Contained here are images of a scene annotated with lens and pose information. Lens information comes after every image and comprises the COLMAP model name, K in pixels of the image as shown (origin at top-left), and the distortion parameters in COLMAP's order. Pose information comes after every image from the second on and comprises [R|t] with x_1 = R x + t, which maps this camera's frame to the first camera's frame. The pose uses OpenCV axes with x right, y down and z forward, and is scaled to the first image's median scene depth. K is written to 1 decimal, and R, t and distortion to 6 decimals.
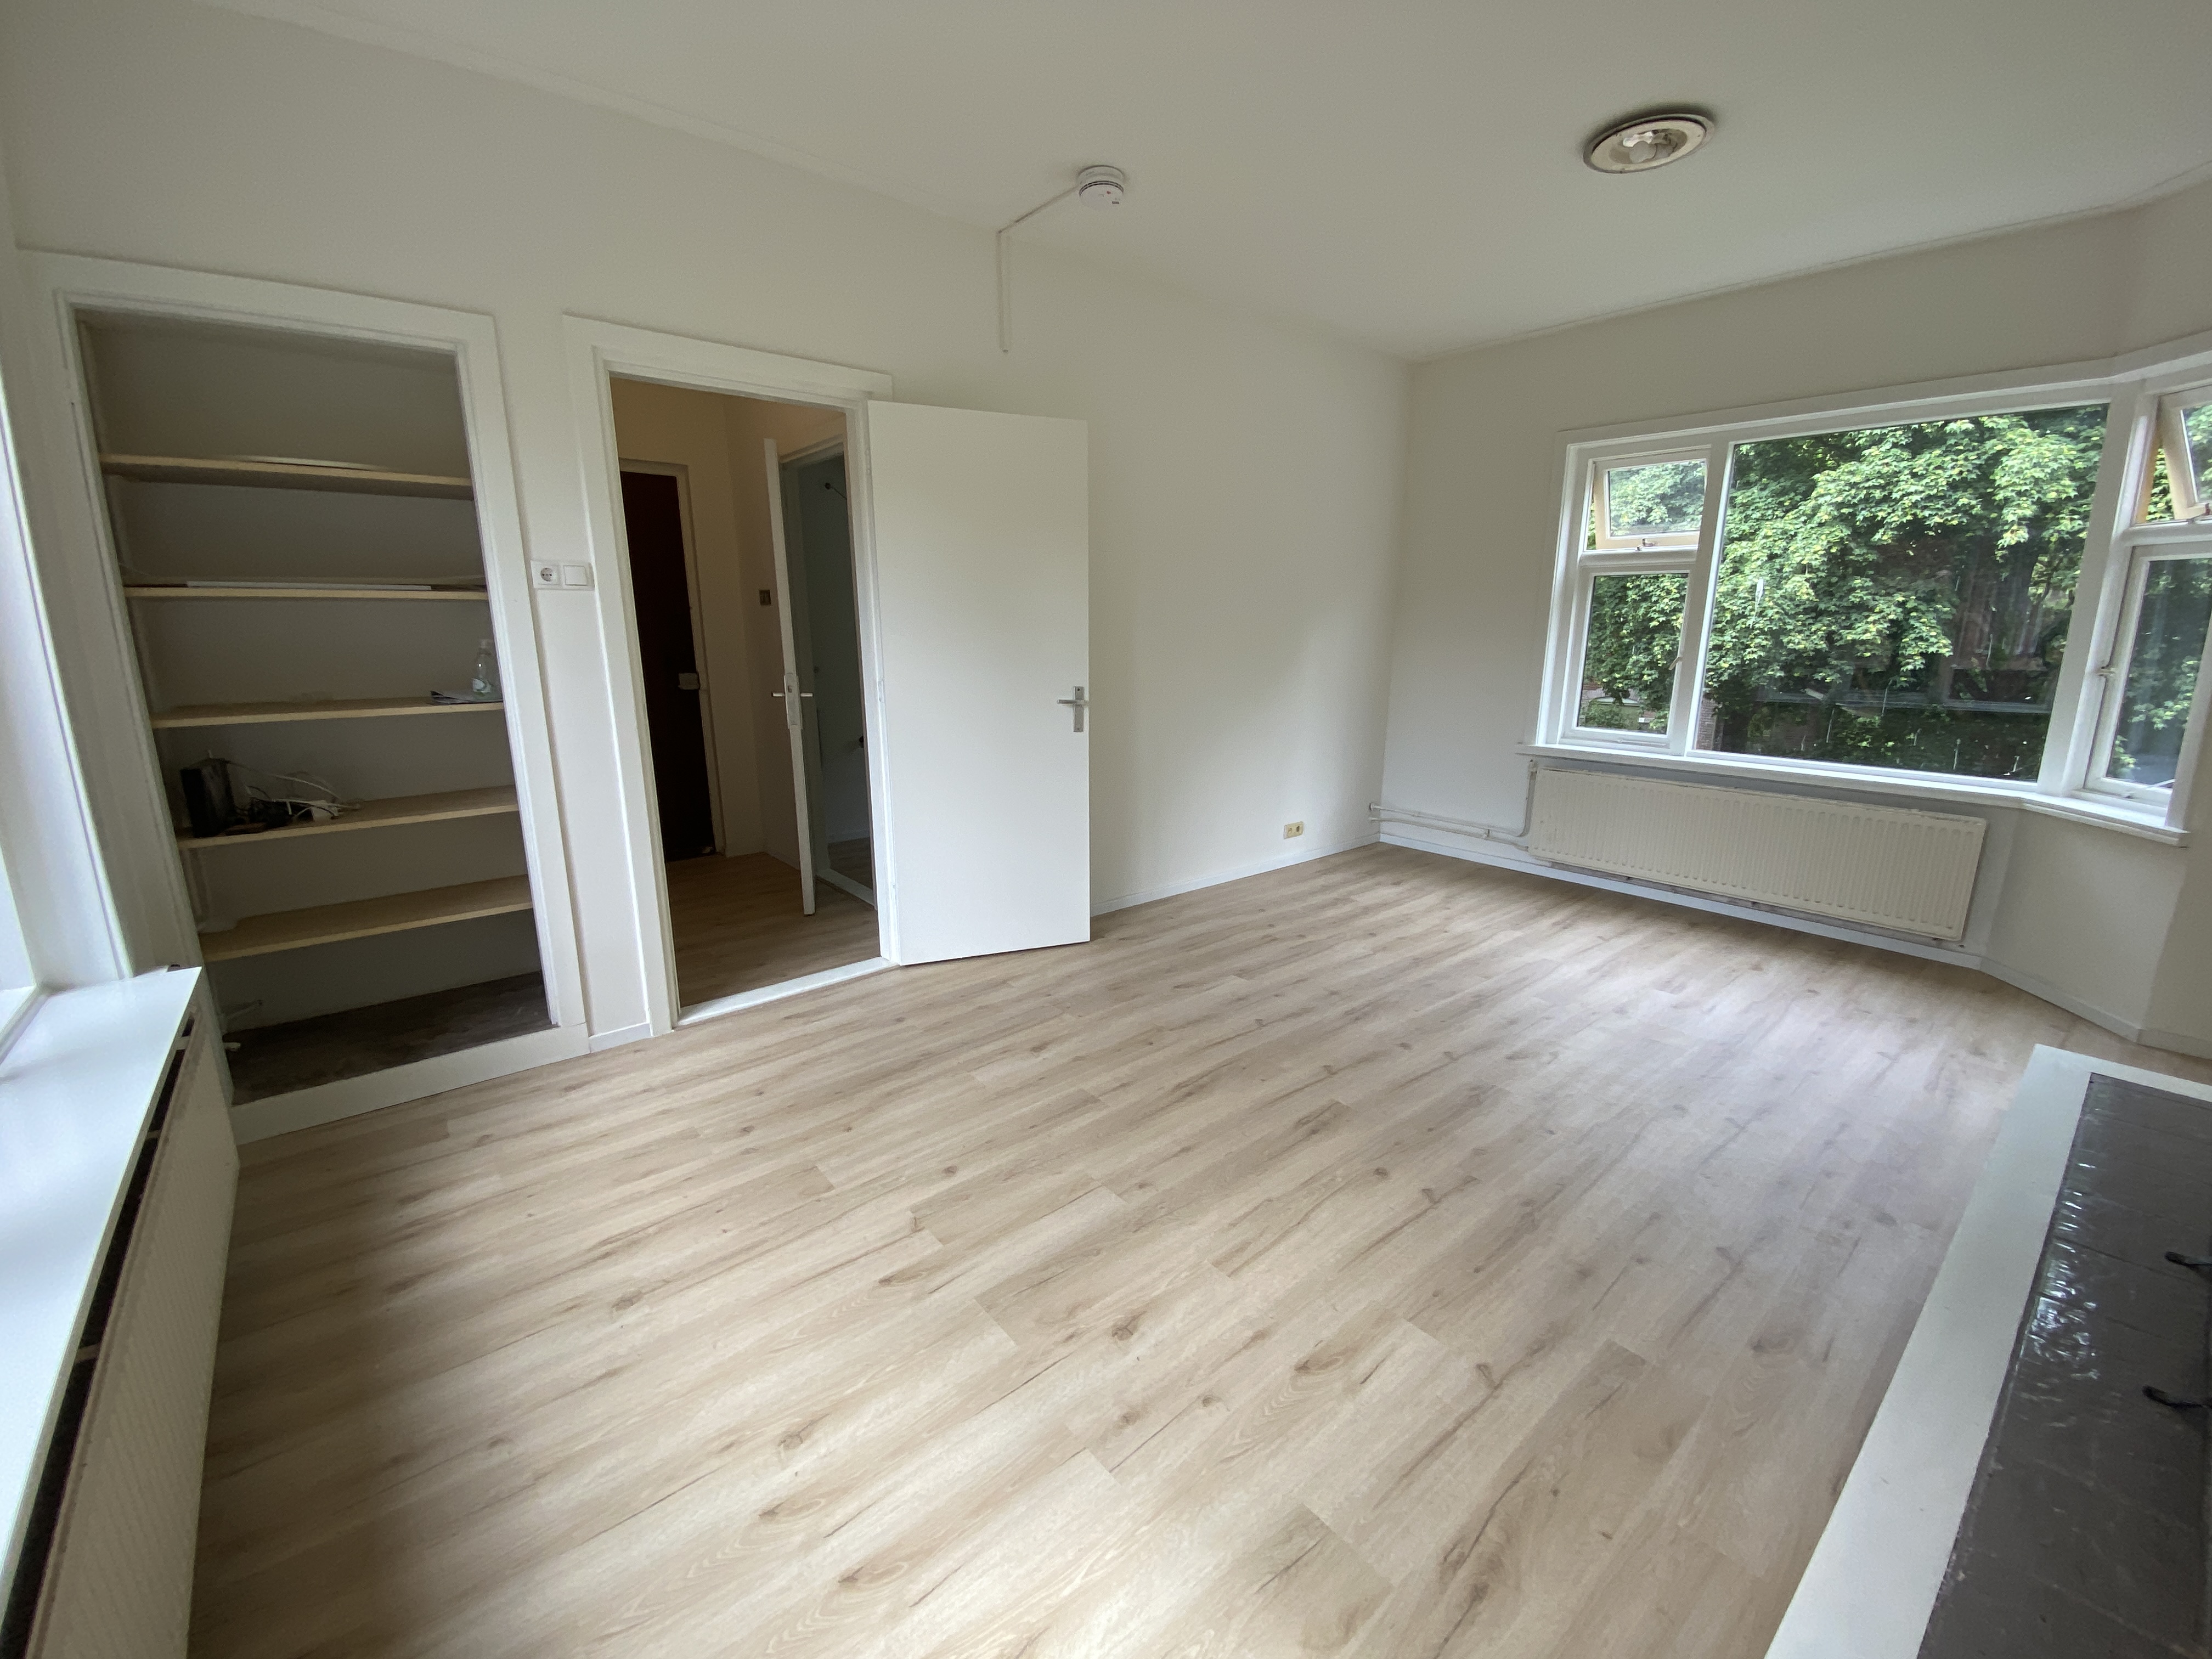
lens RADIAL K [[888.9, 0, 1106.0], [0, 888.9, 829.5], [0, 0, 1]] dist [-0.000545, -0.000107]
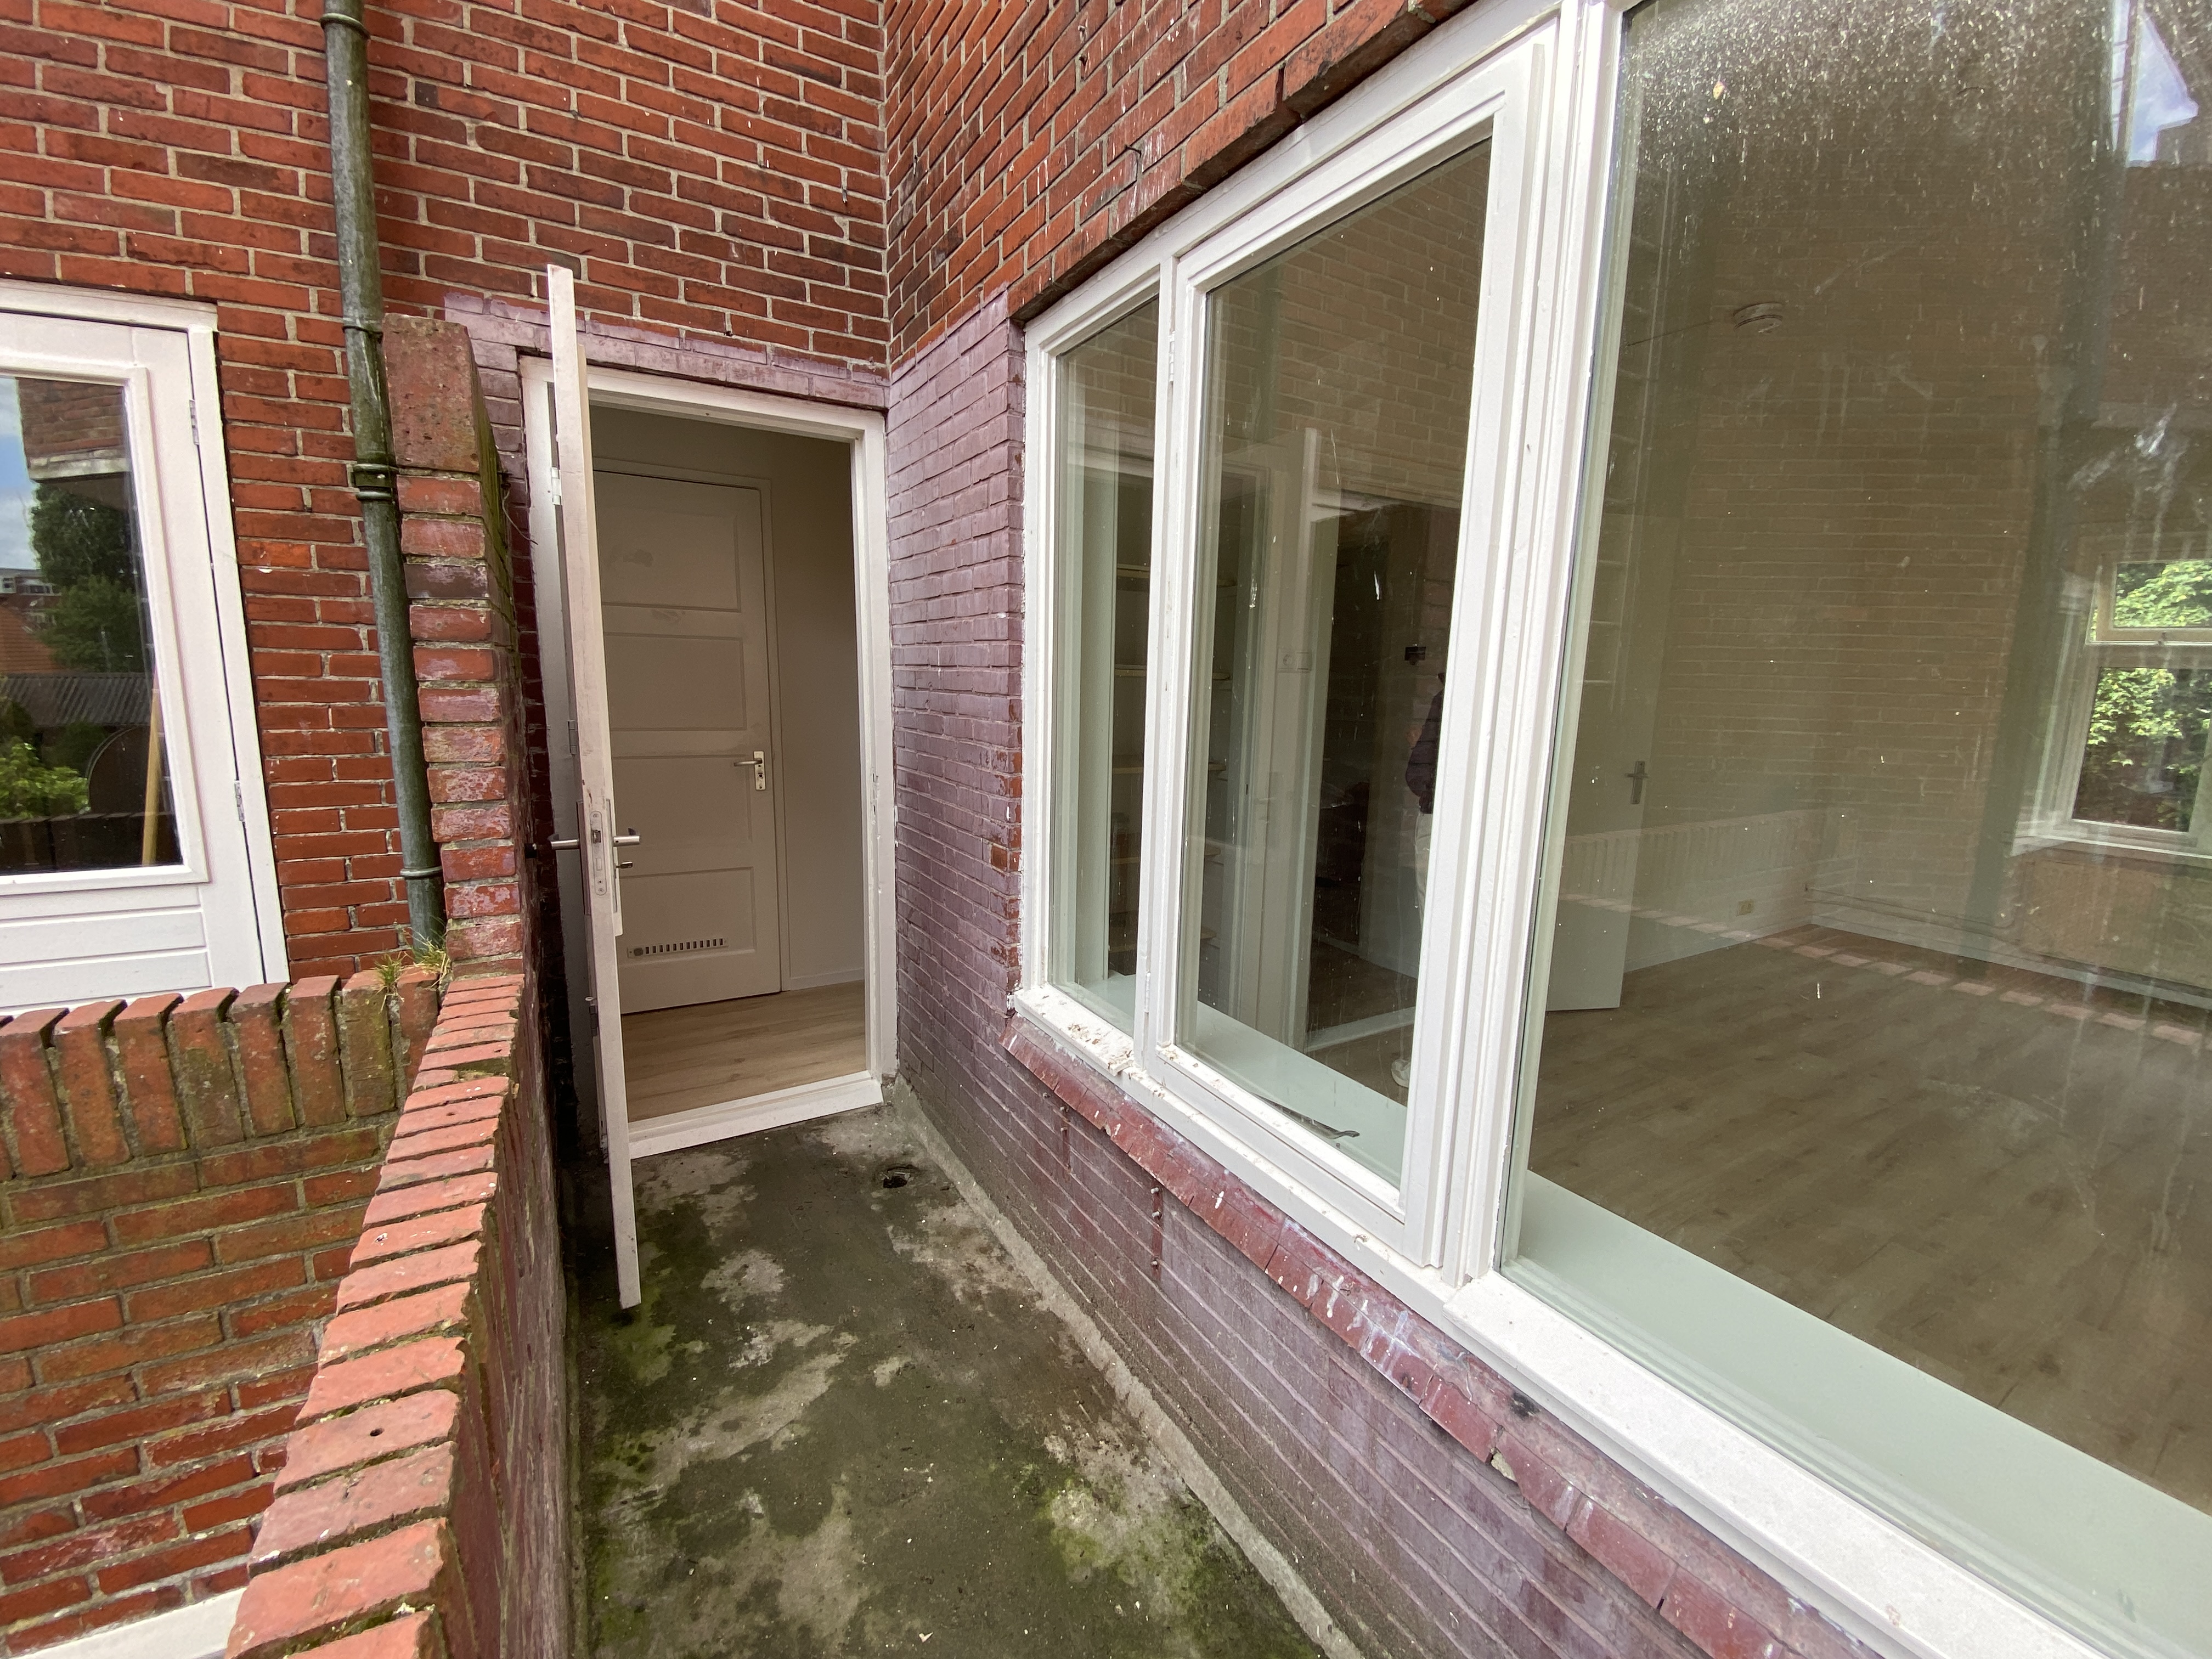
lens RADIAL K [[888.9, 0, 1106.0], [0, 888.9, 829.5], [0, 0, 1]] dist [-0.040841, 0.000050]
pose [[0.981100, 0.052907, -0.186126, -0.380132], [-0.063175, 0.996766, -0.049669, 0.008878], [0.182897, 0.060488, 0.981270, -0.102387]]
